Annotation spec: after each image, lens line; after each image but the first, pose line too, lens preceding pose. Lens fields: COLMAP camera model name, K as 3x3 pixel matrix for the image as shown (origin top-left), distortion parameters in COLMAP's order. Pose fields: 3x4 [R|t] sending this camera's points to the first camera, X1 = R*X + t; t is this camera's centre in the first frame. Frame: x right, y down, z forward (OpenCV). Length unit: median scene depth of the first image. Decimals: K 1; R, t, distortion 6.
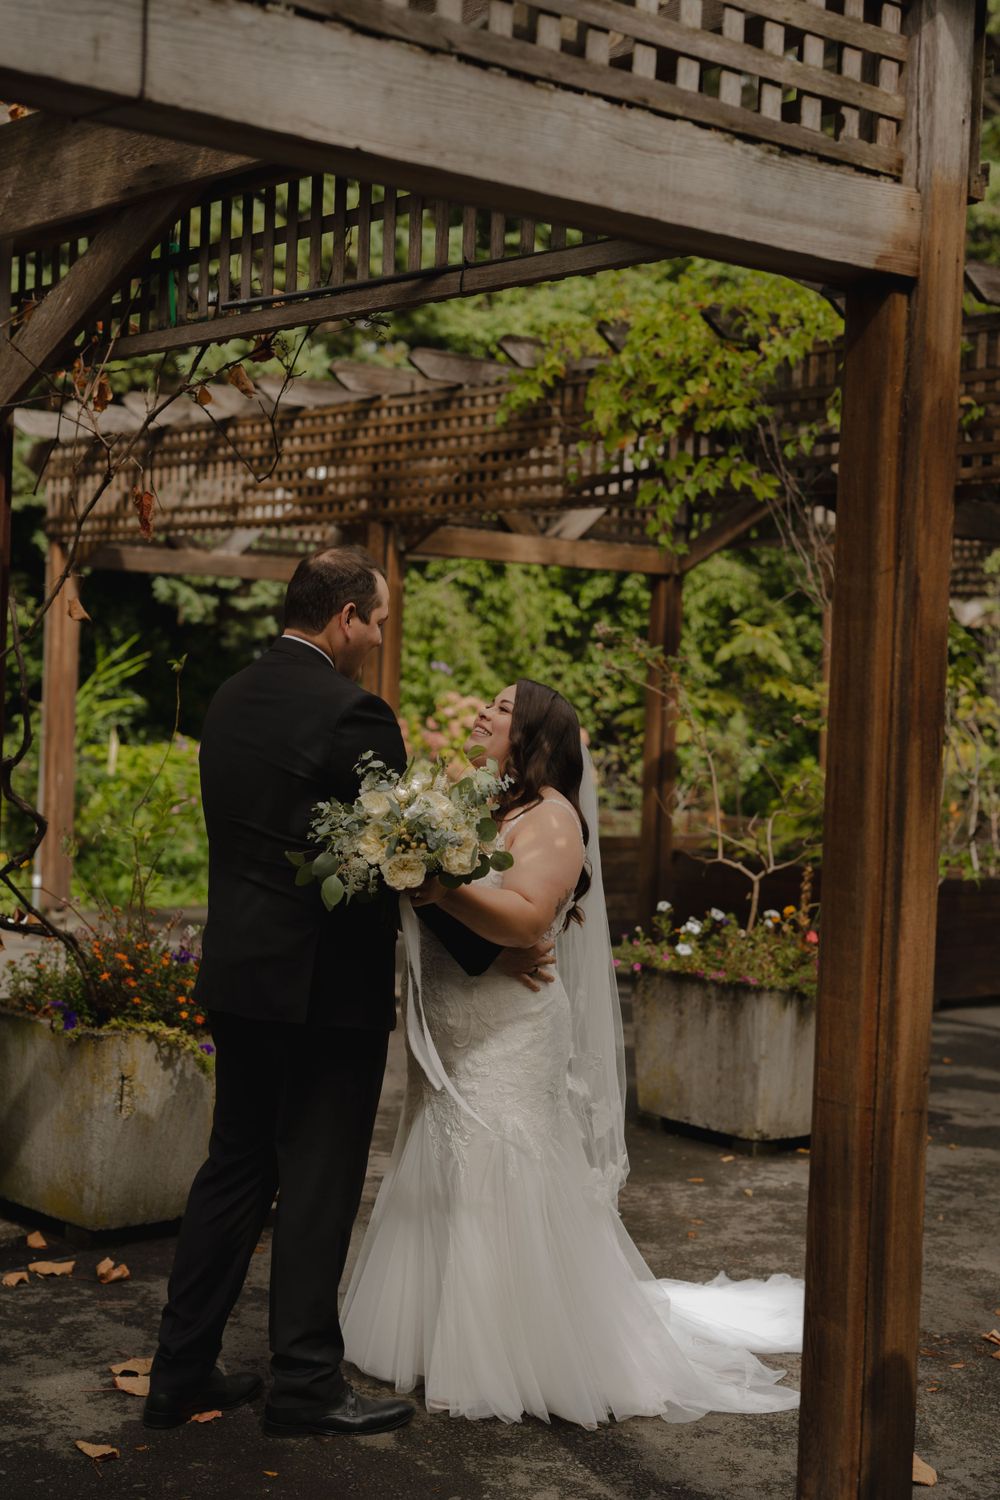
lens RADIAL K [[2220.2, 0, 477.3], [0, 2220.2, 749.9], [0, 0, 1]] dist [-0.013531, -0.004276]
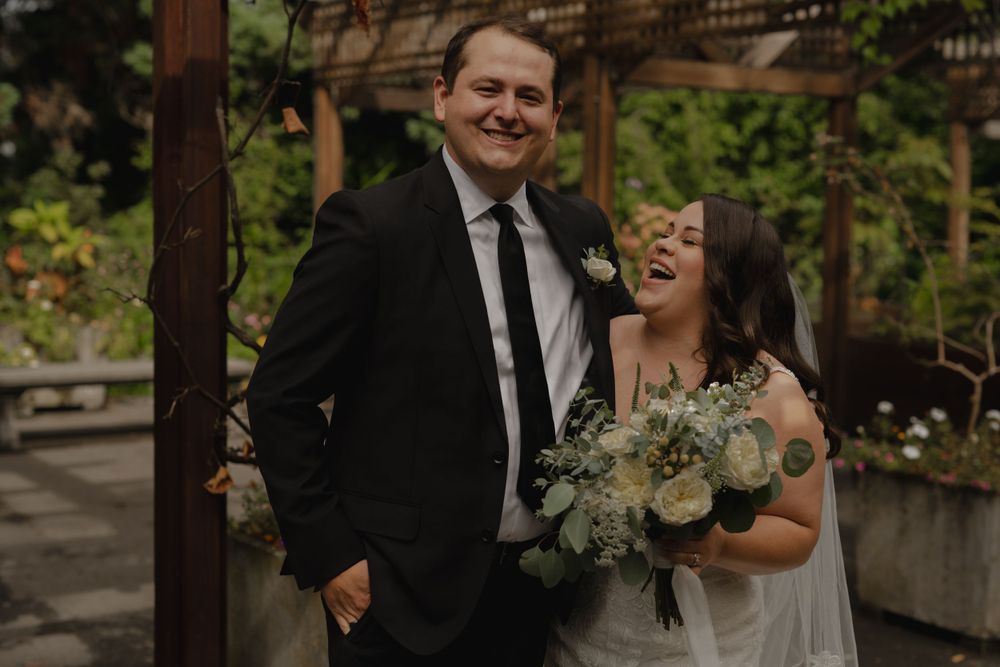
lens RADIAL K [[1480.1, 0, 474.1], [0, 1480.1, 334.5], [0, 0, 1]] dist [-0.013531, -0.004276]
pose [[0.993905, -0.010880, -0.109698, -0.024671], [0.017379, 0.998139, 0.058459, -0.005619], [0.108857, -0.060009, 0.992244, 0.244008]]
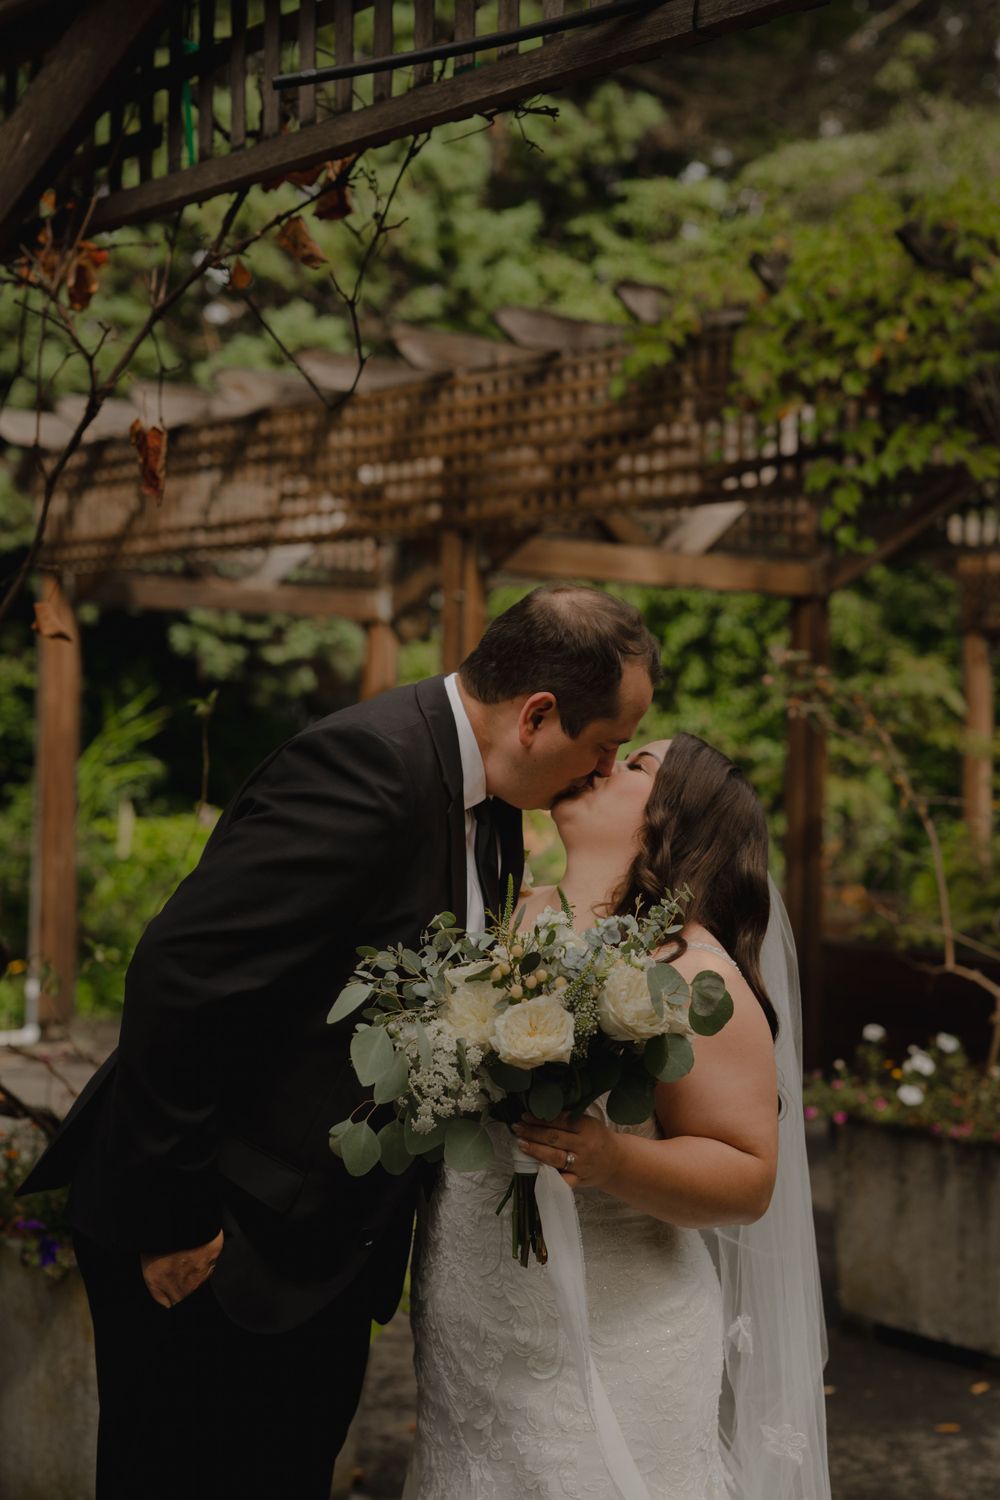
lens RADIAL K [[2280.7, 0, 476.5], [0, 2280.7, 775.4], [0, 0, 1]] dist [-0.018681, 0.007748]
pose [[0.999787, -0.016090, -0.012915, -0.028636], [0.015842, 0.999692, -0.019102, -0.001335], [0.013219, 0.018893, 0.999734, 0.203881]]
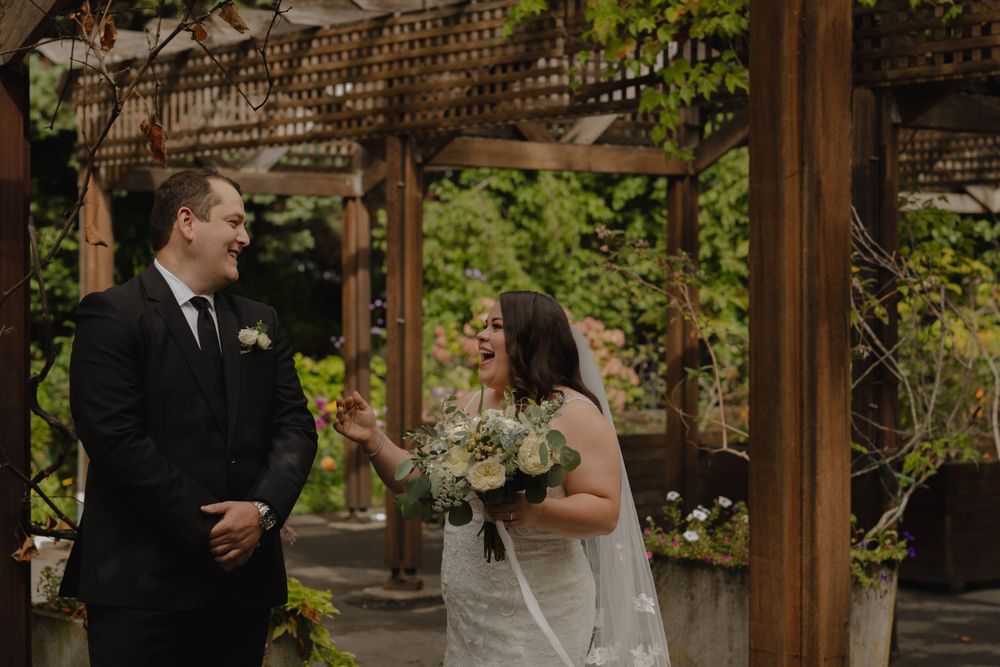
lens RADIAL K [[2291.6, 0, 500.0], [0, 2291.6, 333.5], [0, 0, 1]] dist [-0.038392, 0.080919]
pose [[0.999077, -0.038119, -0.019780, 0.022240], [0.037908, 0.999222, -0.010901, 0.002404], [0.020181, 0.010141, 0.999745, -0.062179]]
